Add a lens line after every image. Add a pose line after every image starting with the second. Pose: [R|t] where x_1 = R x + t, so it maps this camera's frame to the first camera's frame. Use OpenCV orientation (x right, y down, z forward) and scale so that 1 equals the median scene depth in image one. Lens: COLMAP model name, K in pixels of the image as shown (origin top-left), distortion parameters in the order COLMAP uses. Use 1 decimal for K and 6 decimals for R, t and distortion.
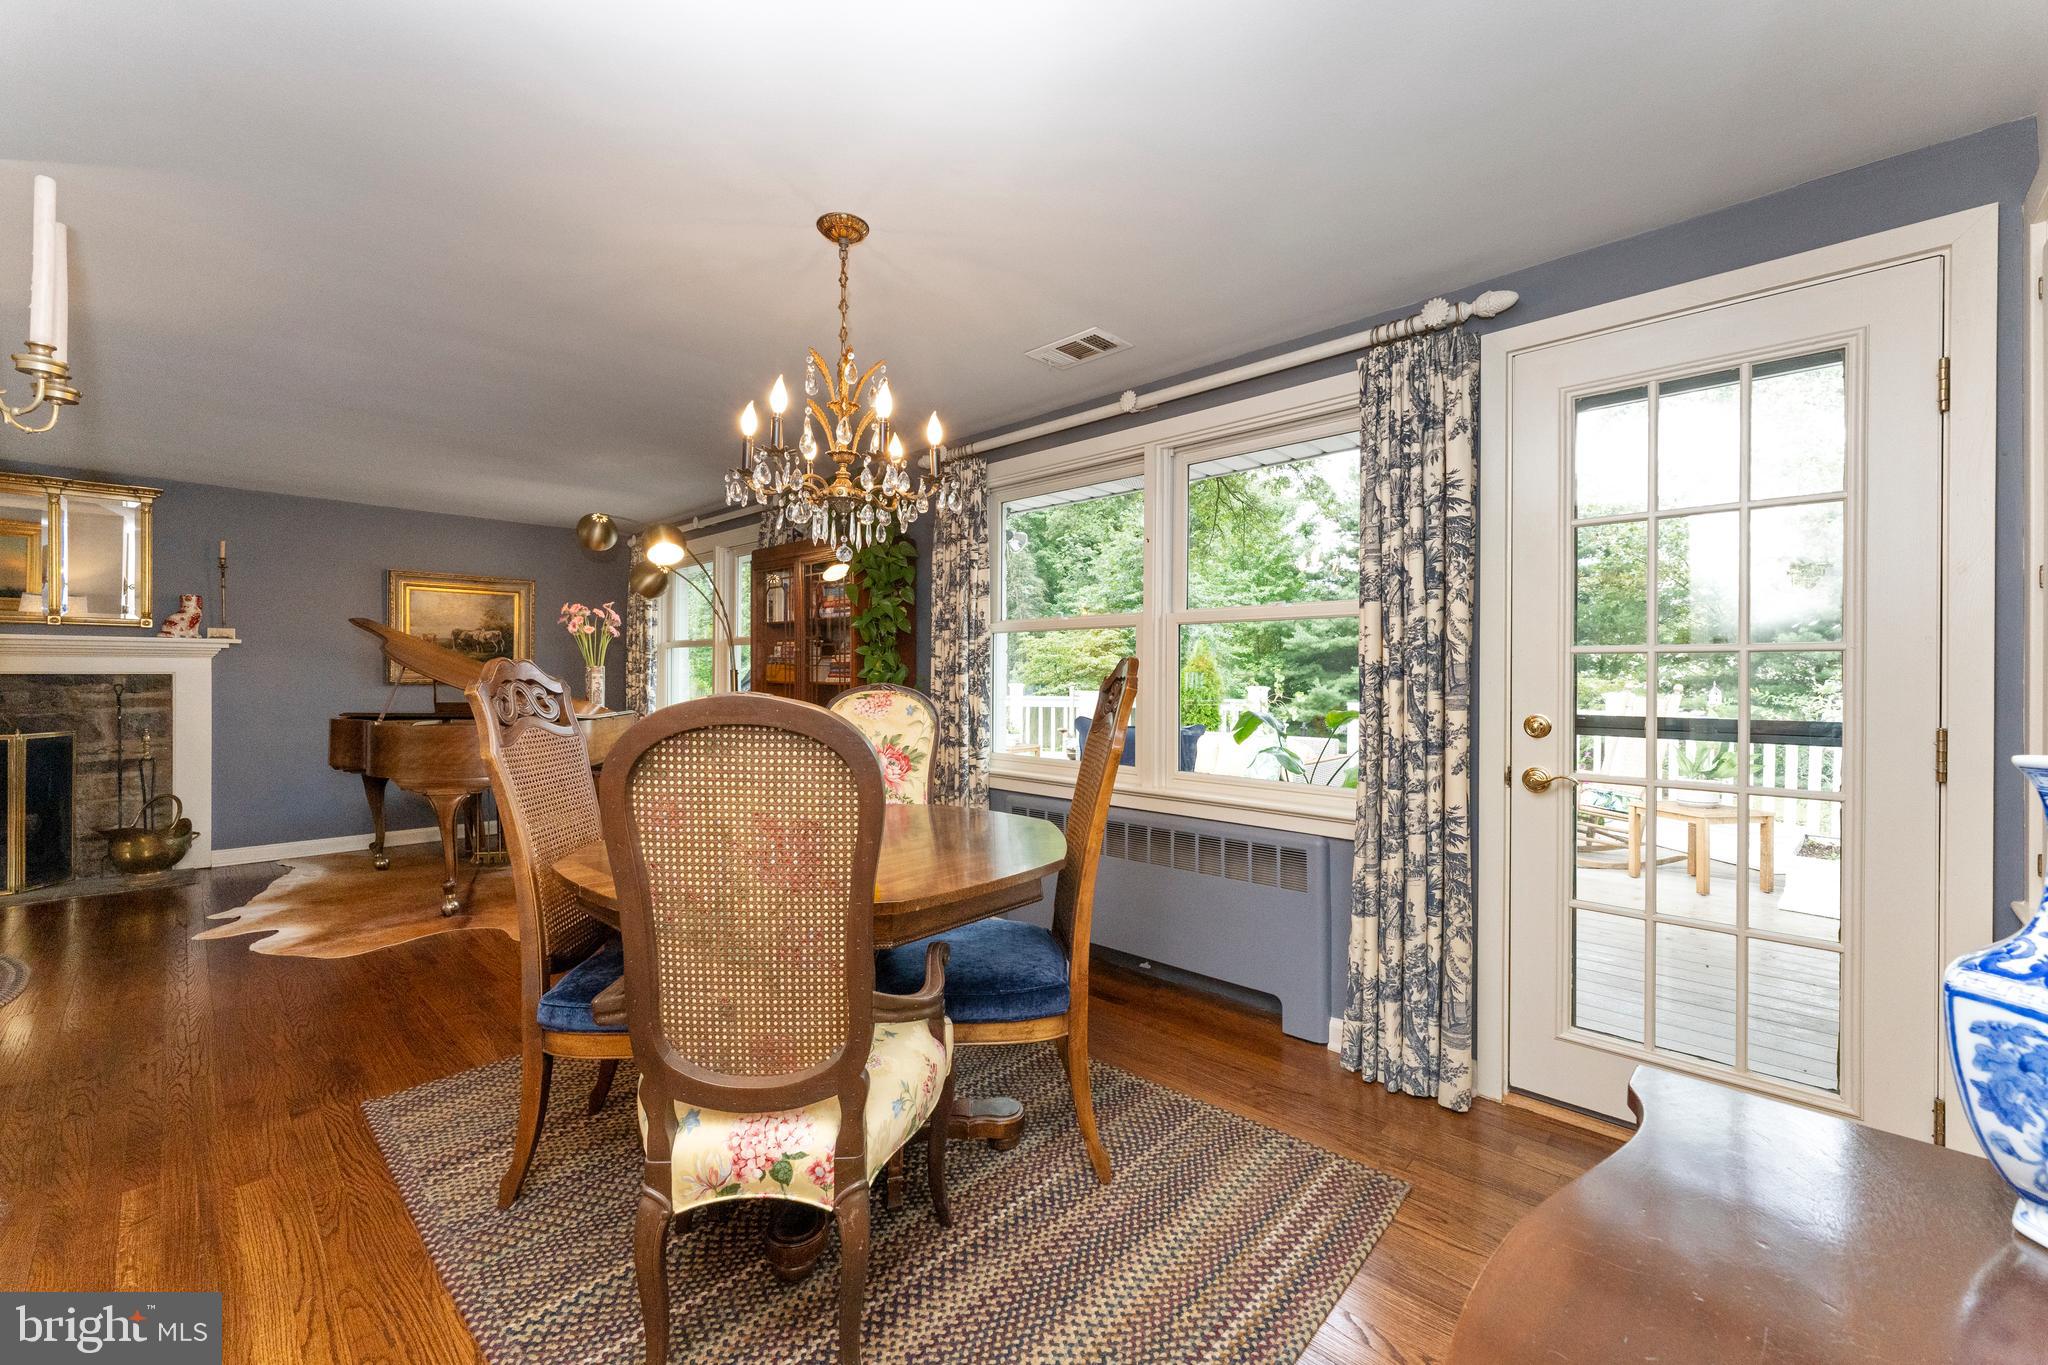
lens RADIAL K [[810.5, 0, 1026.4], [0, 810.5, 677.6], [0, 0, 1]] dist [0.002833, 0.000111]
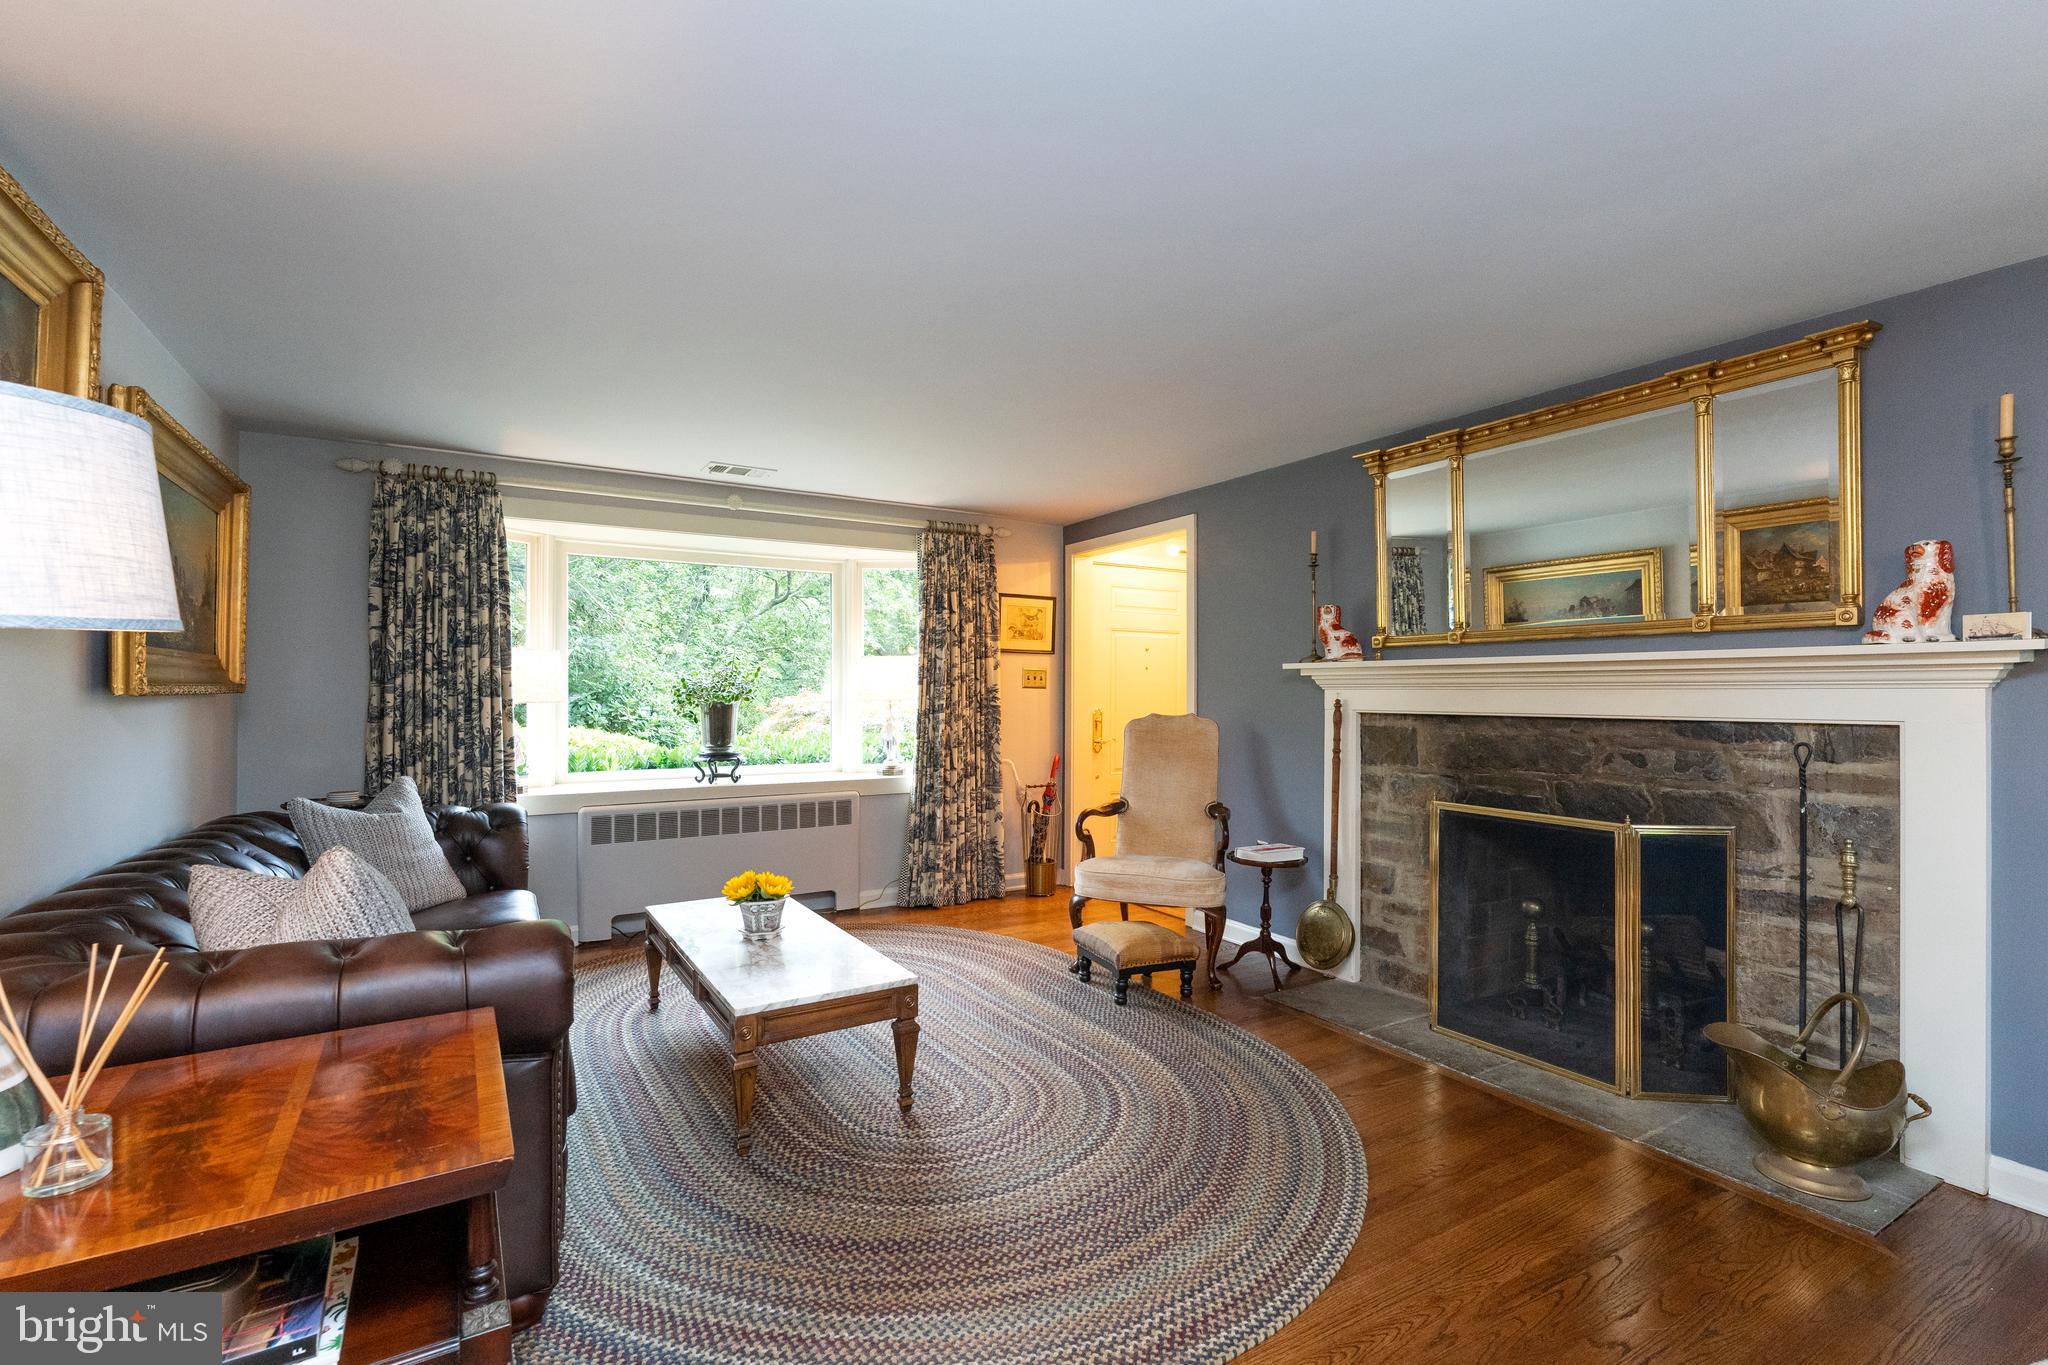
lens RADIAL K [[907.6, 0, 1023.1], [0, 907.6, 686.2], [0, 0, 1]] dist [-0.003737, -0.000395]
pose [[-0.242484, -0.000977, -0.970155, -0.455147], [0.002553, 0.999995, -0.001646, -0.026418], [0.970152, -0.002876, -0.242481, 0.660192]]
